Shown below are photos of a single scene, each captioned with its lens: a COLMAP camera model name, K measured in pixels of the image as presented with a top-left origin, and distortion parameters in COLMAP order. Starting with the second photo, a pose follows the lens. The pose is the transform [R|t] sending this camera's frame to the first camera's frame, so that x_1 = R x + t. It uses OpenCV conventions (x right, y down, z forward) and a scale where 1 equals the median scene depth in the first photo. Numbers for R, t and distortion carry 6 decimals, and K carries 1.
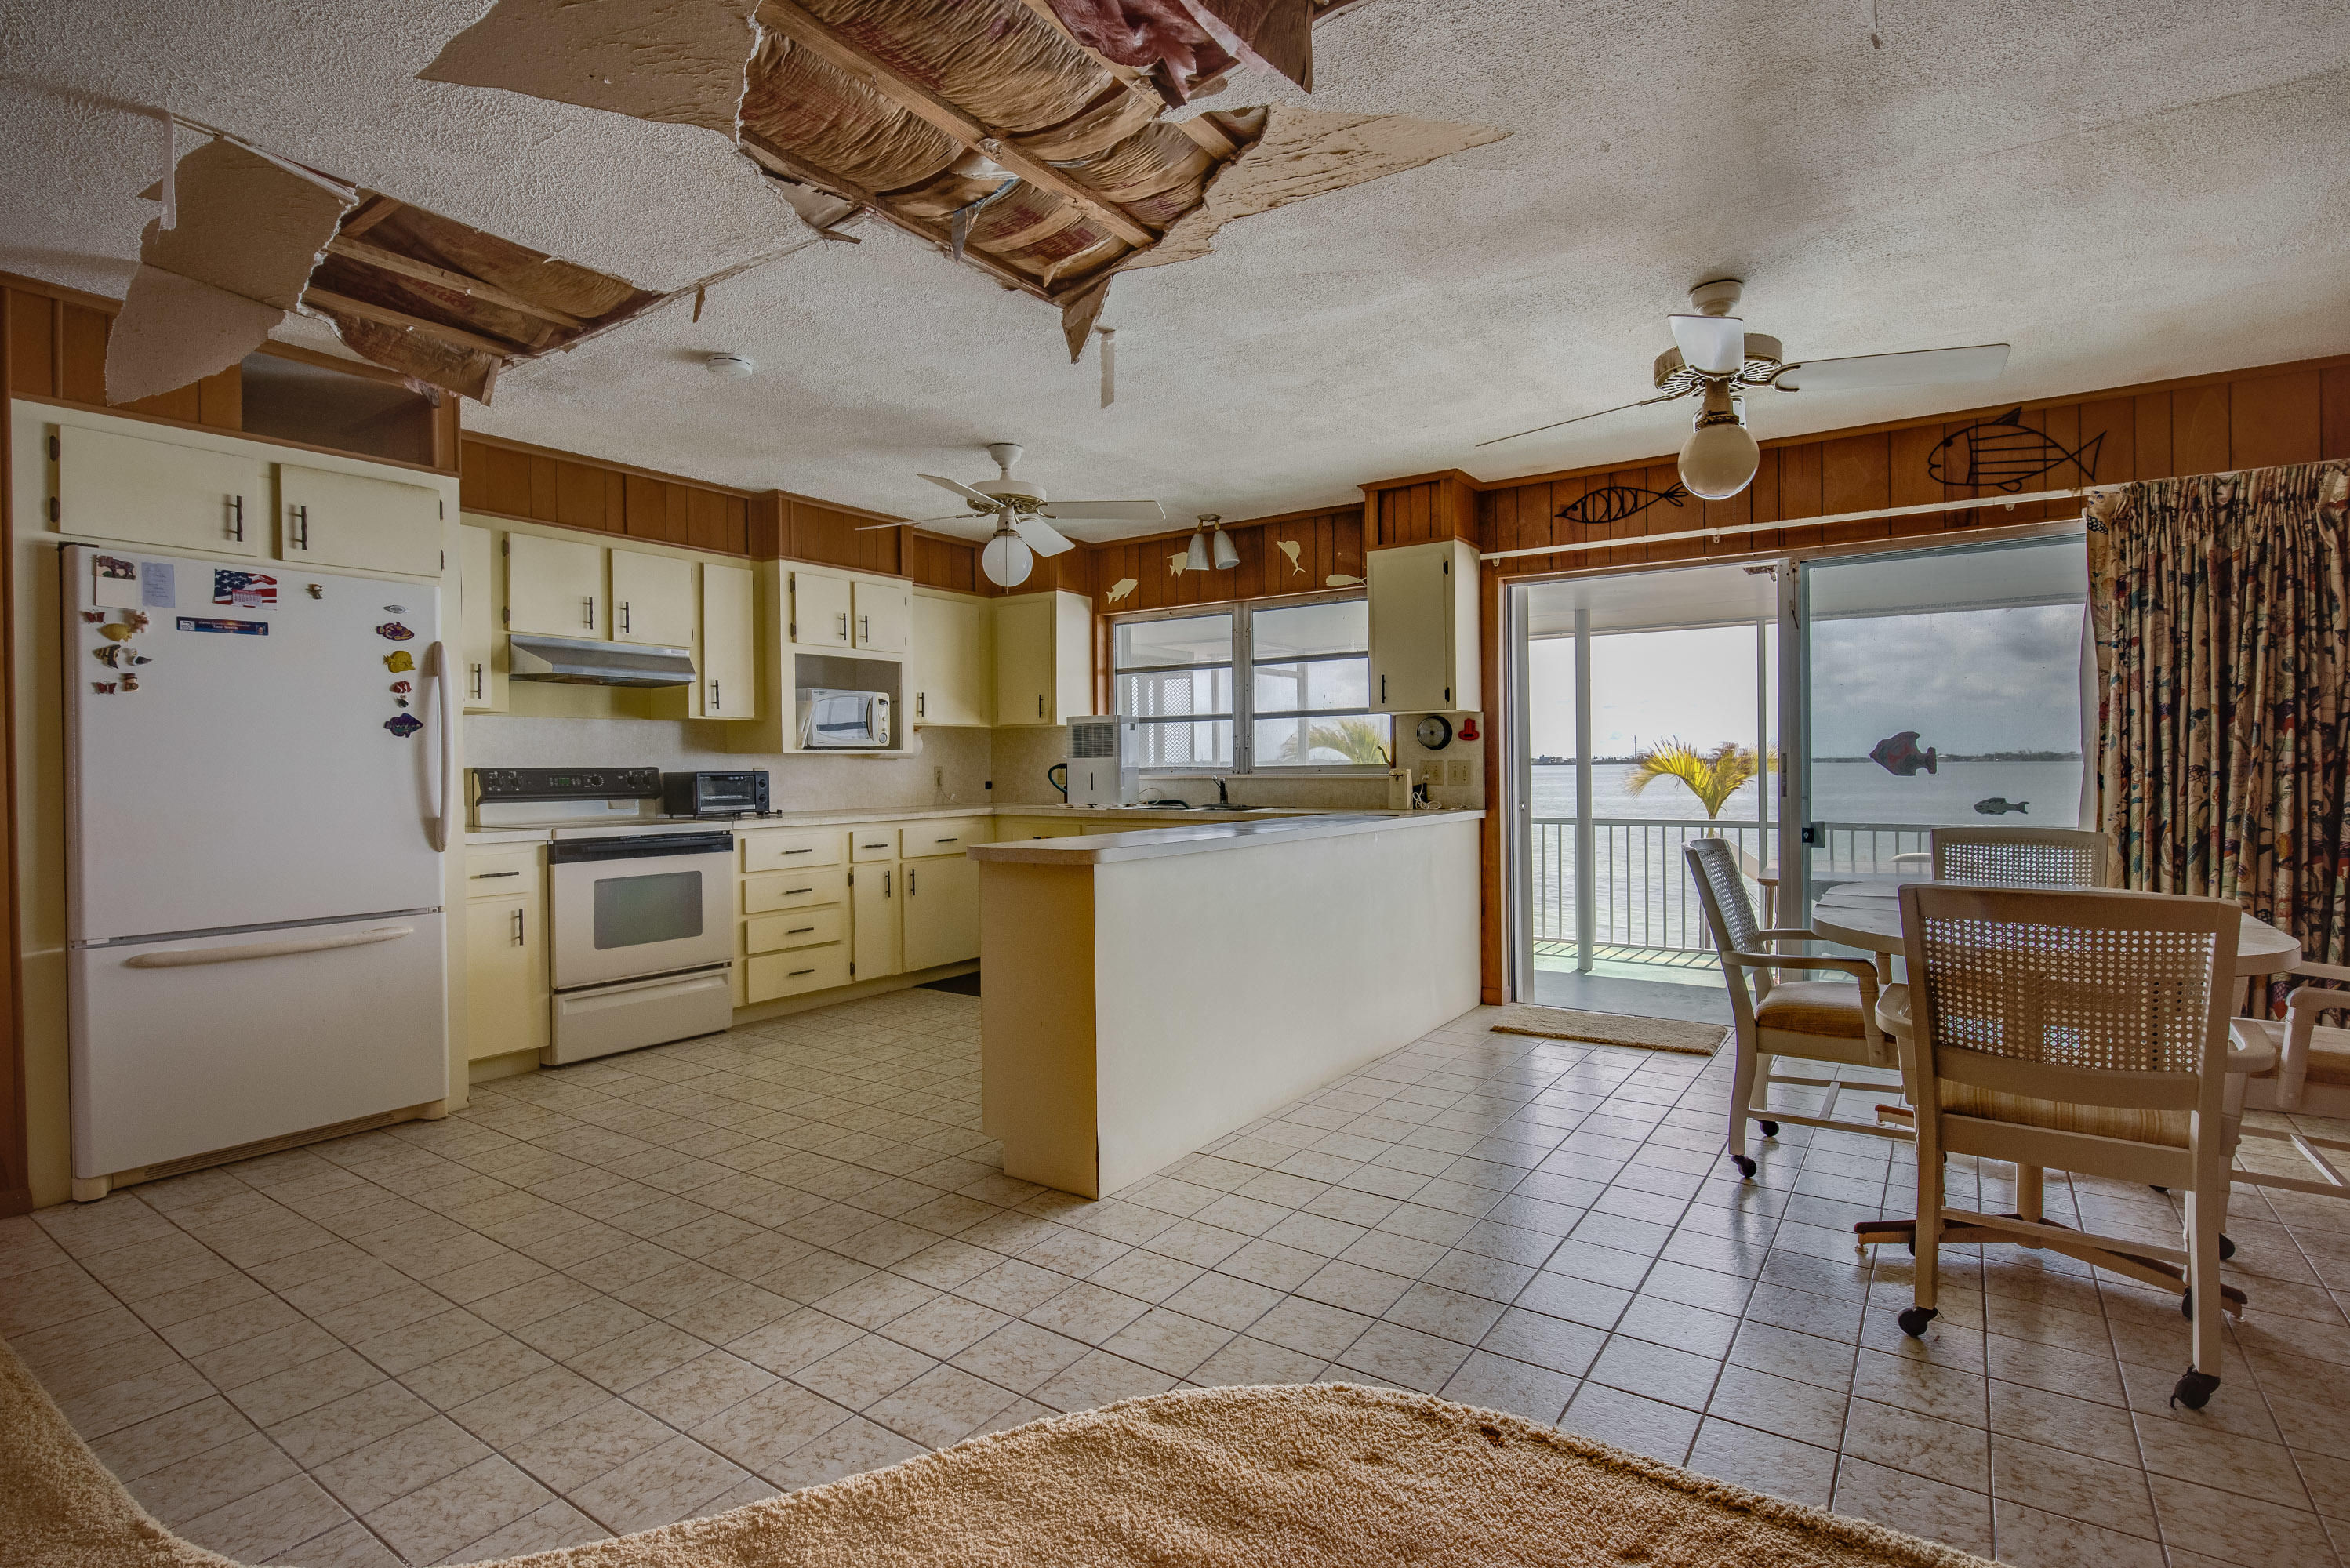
lens RADIAL K [[1136.2, 0, 1170.7], [0, 1136.2, 772.9], [0, 0, 1]] dist [0.000393, -0.000205]
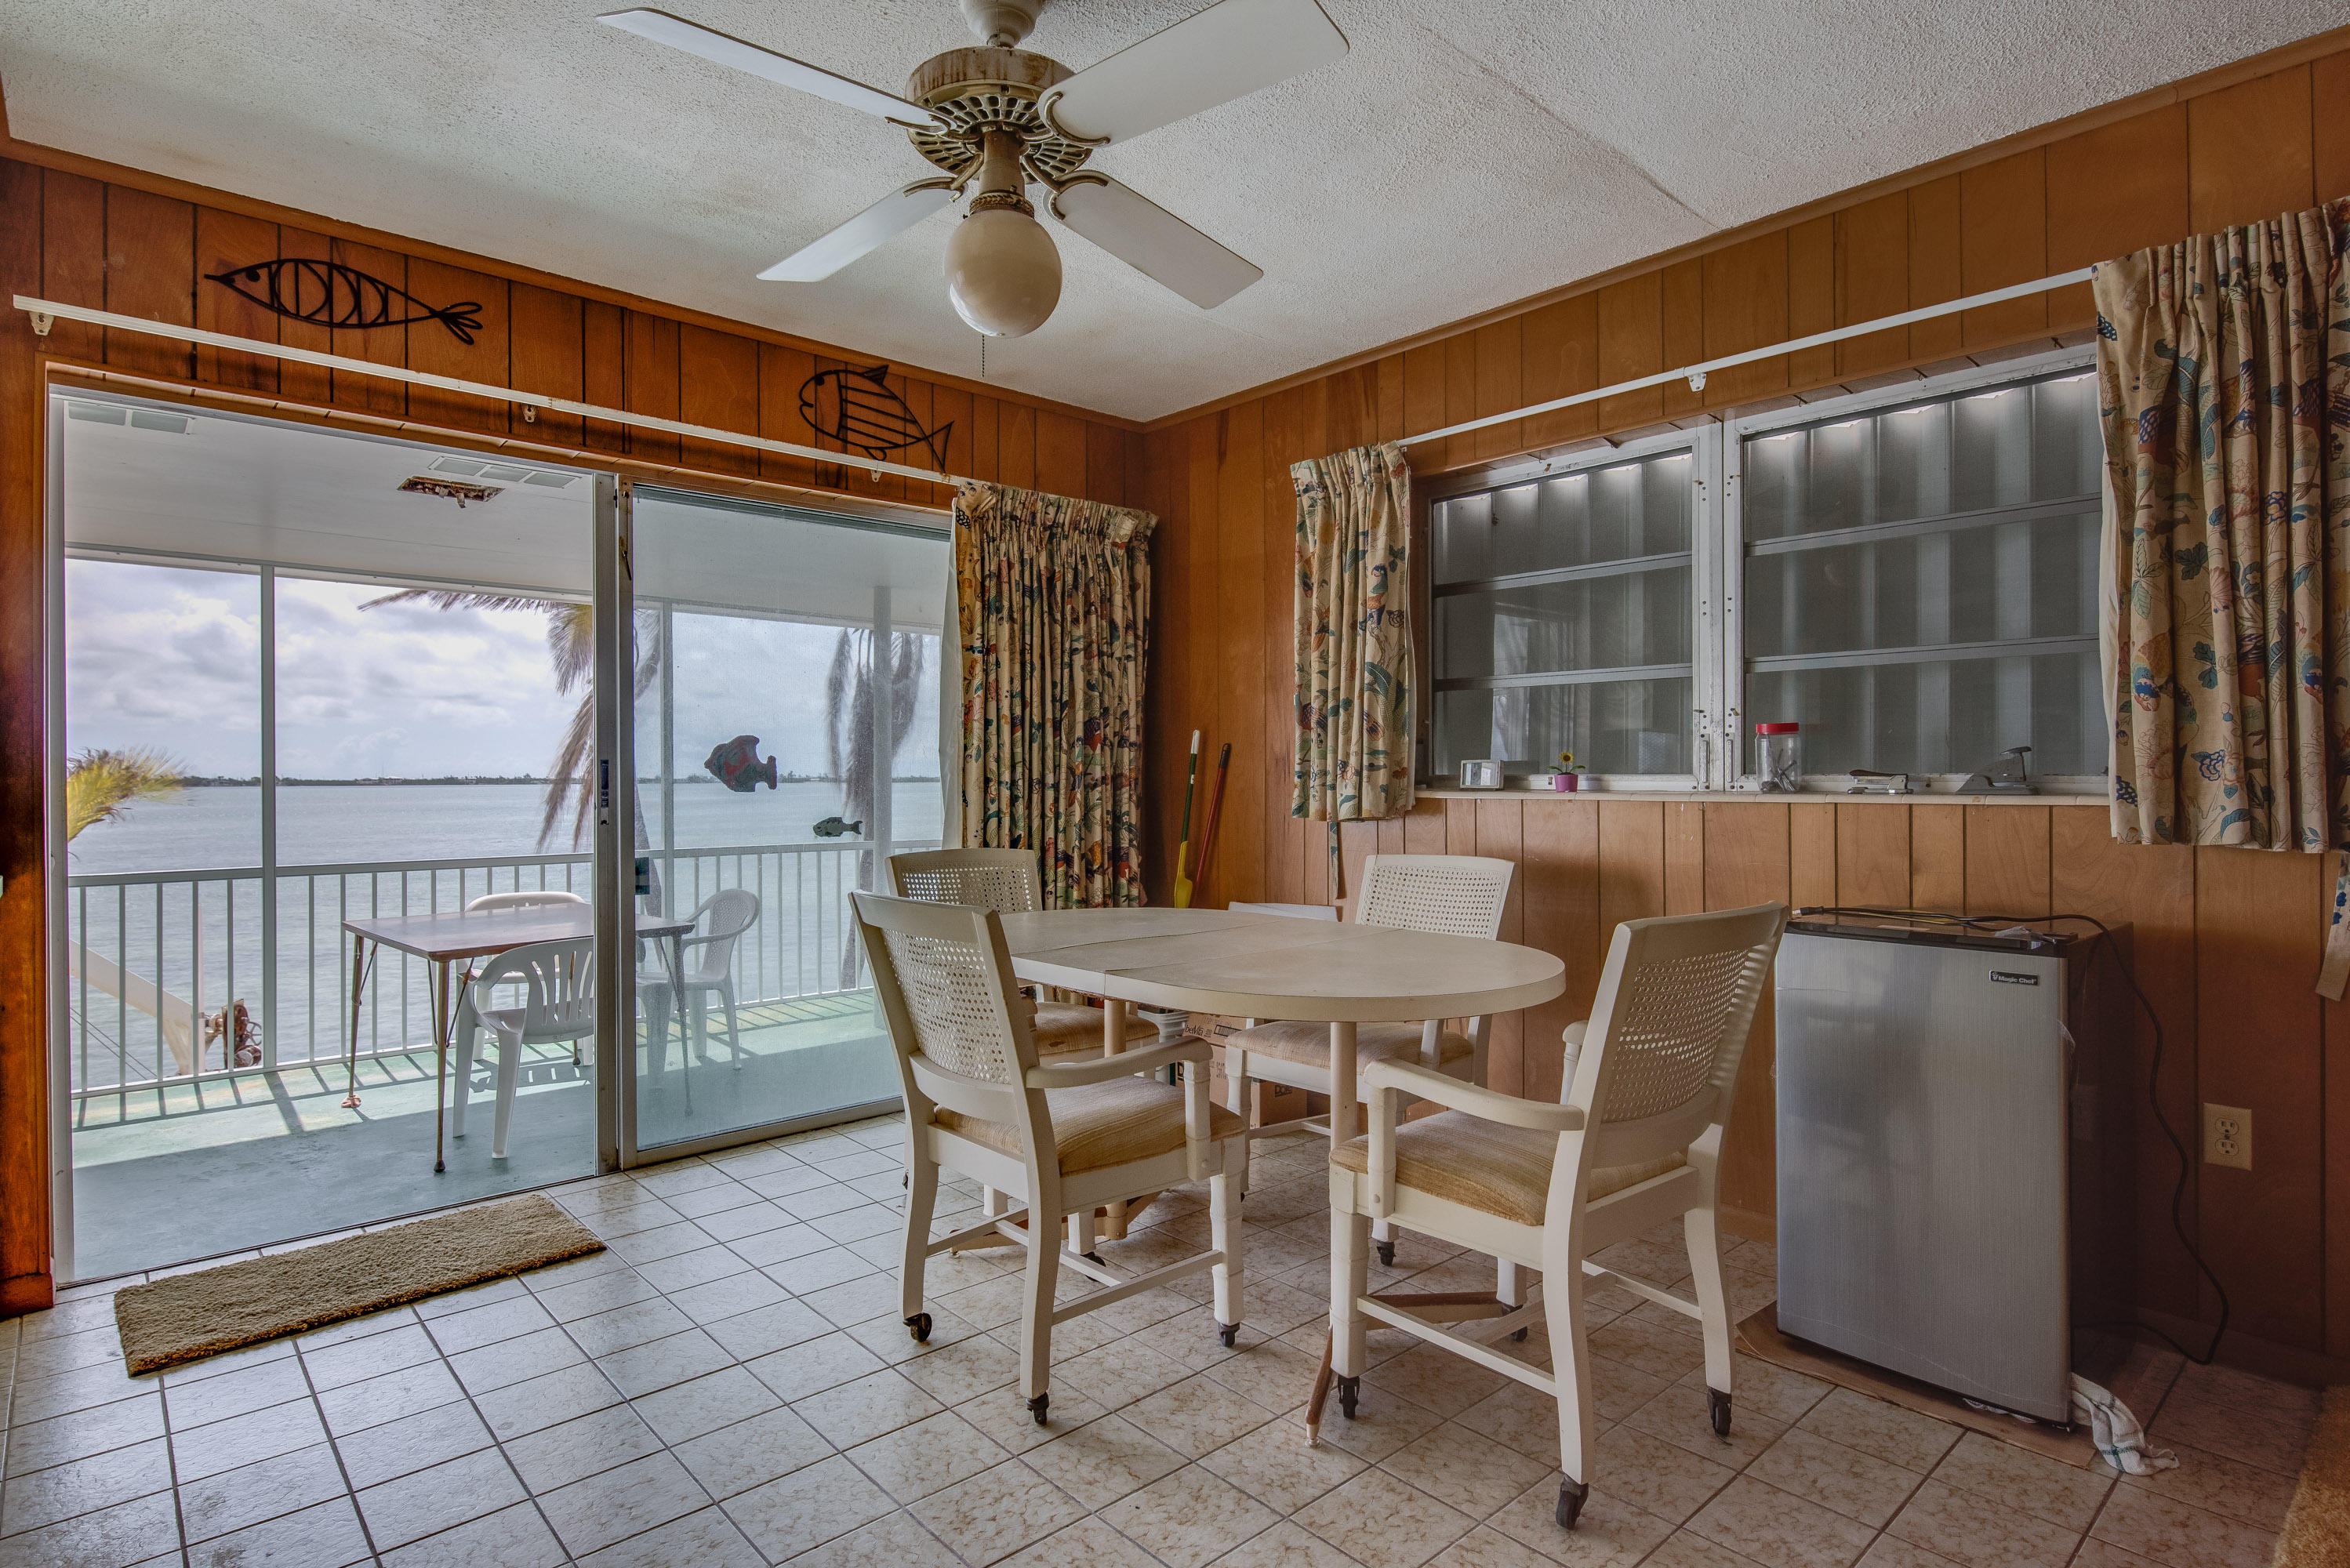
lens RADIAL K [[1219.8, 0, 1188.0], [0, 1219.8, 776.1], [0, 0, 1]] dist [0.003663, -0.000064]
pose [[0.222120, 0.008521, 0.974982, -0.104943], [0.008922, 0.999902, -0.010771, 0.003625], [-0.974978, 0.011091, 0.222022, 0.558593]]
